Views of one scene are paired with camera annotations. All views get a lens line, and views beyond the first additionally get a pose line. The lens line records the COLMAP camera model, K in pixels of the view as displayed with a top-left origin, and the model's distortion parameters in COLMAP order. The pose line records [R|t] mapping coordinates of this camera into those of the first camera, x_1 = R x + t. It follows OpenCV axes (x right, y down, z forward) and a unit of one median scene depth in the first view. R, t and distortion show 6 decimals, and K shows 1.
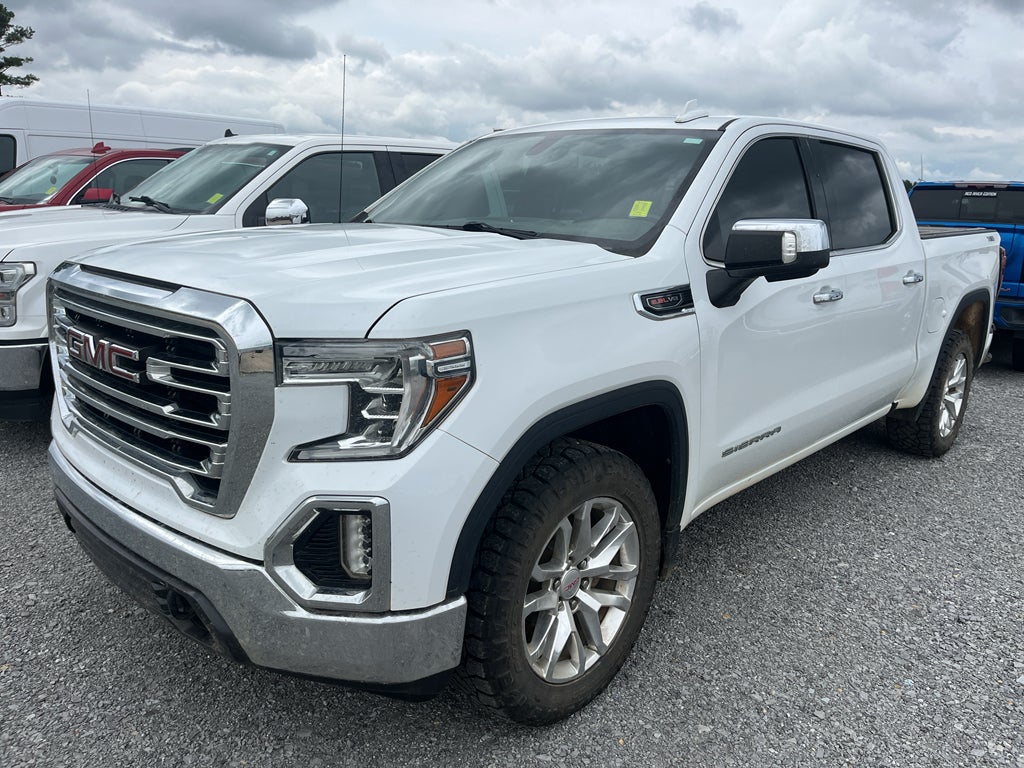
lens RADIAL K [[776.9, 0, 511.1], [0, 776.9, 375.2], [0, 0, 1]] dist [0.083748, -0.133535]
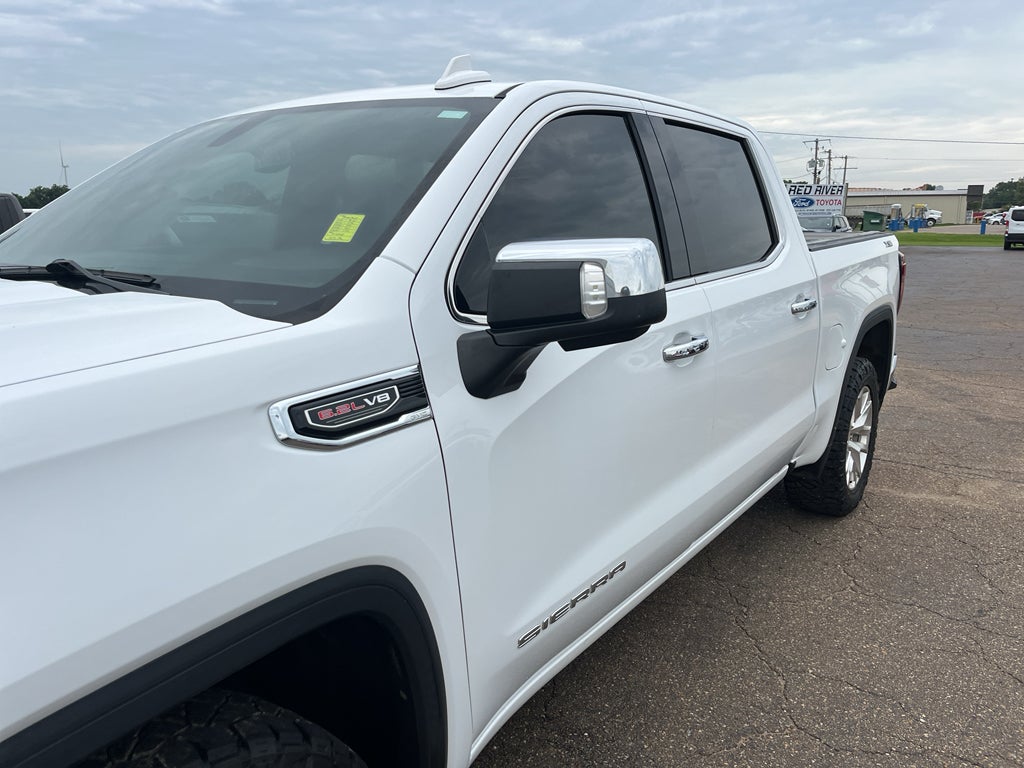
lens RADIAL K [[776.5, 0, 512.0], [0, 776.5, 384.0], [0, 0, 1]] dist [0.087643, -0.121511]
pose [[0.991827, -0.060566, 0.112297, 0.248574], [0.061679, 0.998075, -0.006456, -0.103232], [-0.111690, 0.013330, 0.993654, 0.491132]]
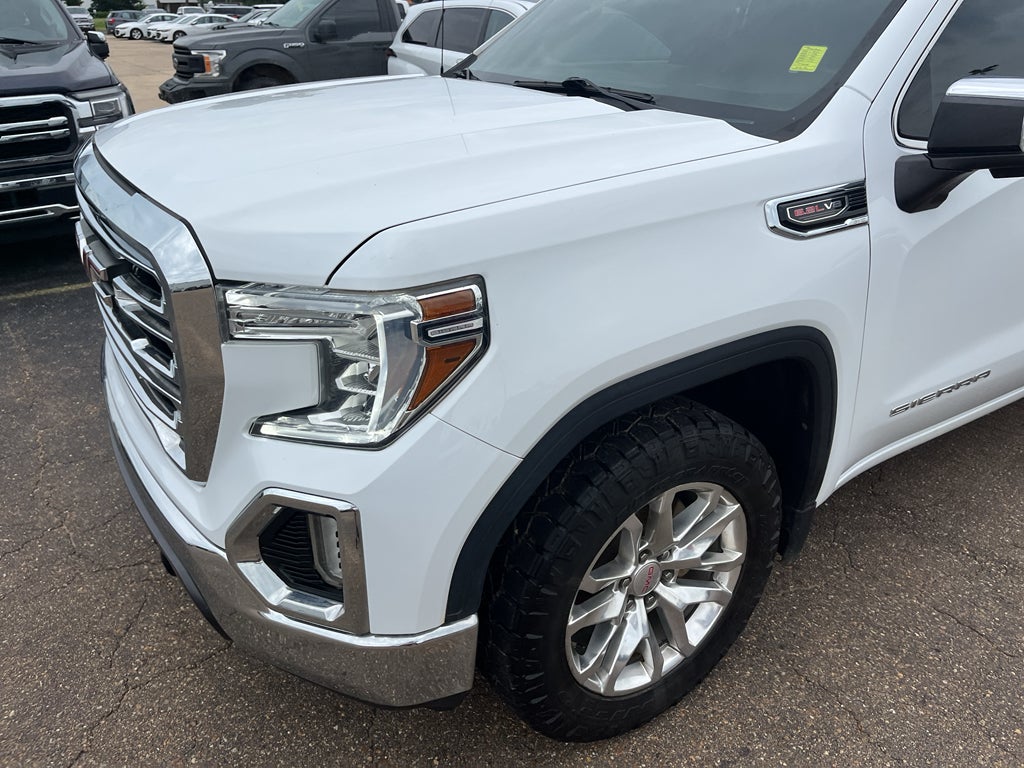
lens RADIAL K [[779.9, 0, 531.8], [0, 779.9, 383.9], [0, 0, 1]] dist [0.101231, -0.120573]
pose [[0.973936, 0.079281, -0.212518, 0.114656], [-0.031705, 0.975312, 0.218545, -0.091686], [0.224598, -0.206111, 0.952404, 0.255349]]
